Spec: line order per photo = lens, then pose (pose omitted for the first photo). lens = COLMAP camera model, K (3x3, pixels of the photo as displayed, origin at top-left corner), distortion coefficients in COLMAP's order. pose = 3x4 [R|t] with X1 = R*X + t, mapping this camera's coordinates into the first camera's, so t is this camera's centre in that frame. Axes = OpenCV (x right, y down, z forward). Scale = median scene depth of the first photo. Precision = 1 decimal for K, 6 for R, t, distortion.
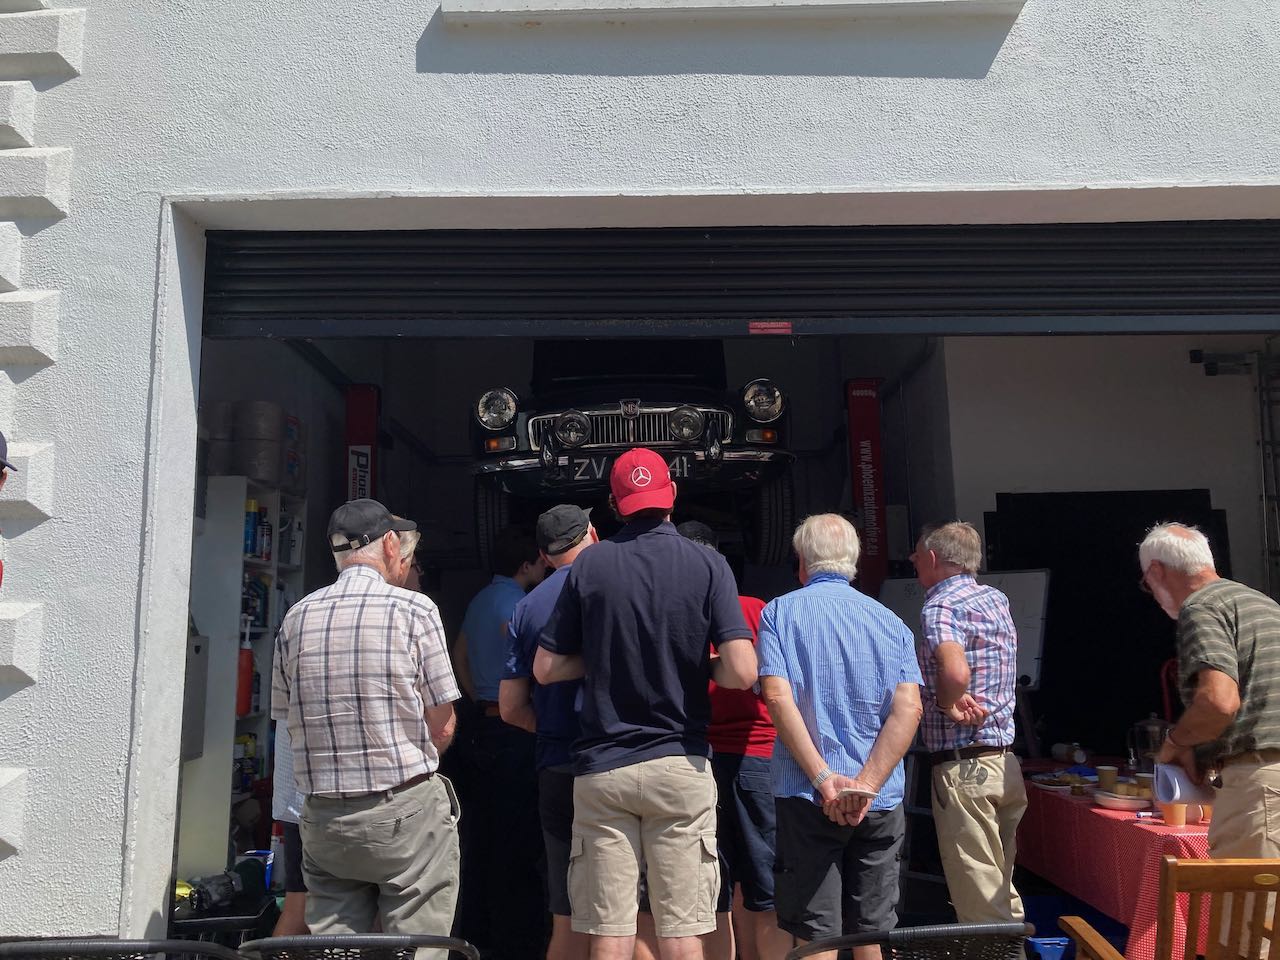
lens RADIAL K [[1042.1, 0, 647.0], [0, 1042.1, 480.7], [0, 0, 1]] dist [0.042410, -0.038879]
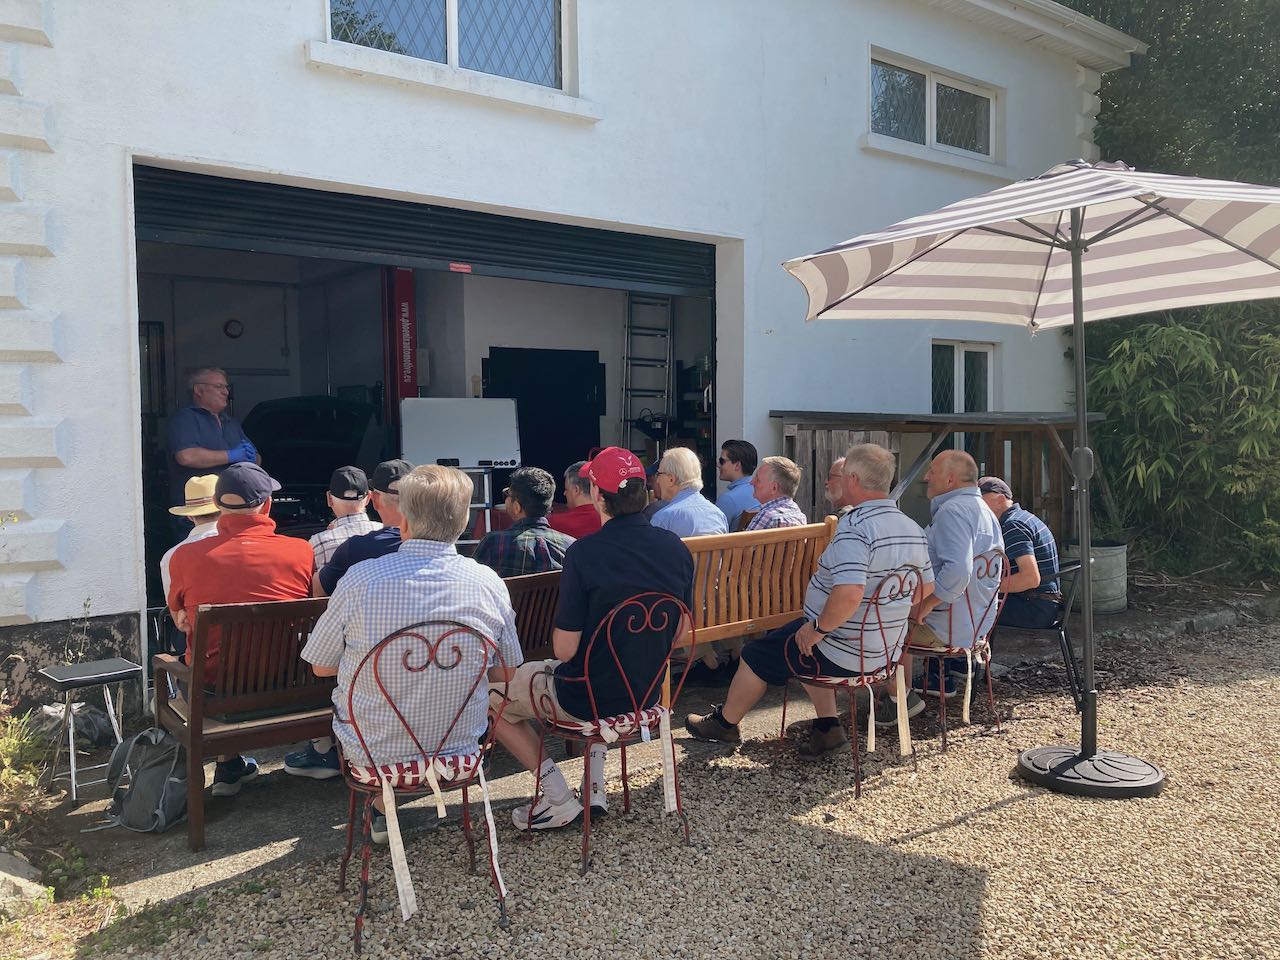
lens RADIAL K [[1042.1, 0, 646.1], [0, 1042.1, 479.1], [0, 0, 1]] dist [0.042410, -0.038879]
pose [[0.787841, -0.022010, 0.615485, -0.630403], [-0.096151, 0.982712, 0.158218, -0.087910], [-0.608327, -0.183830, 0.772104, -0.549191]]
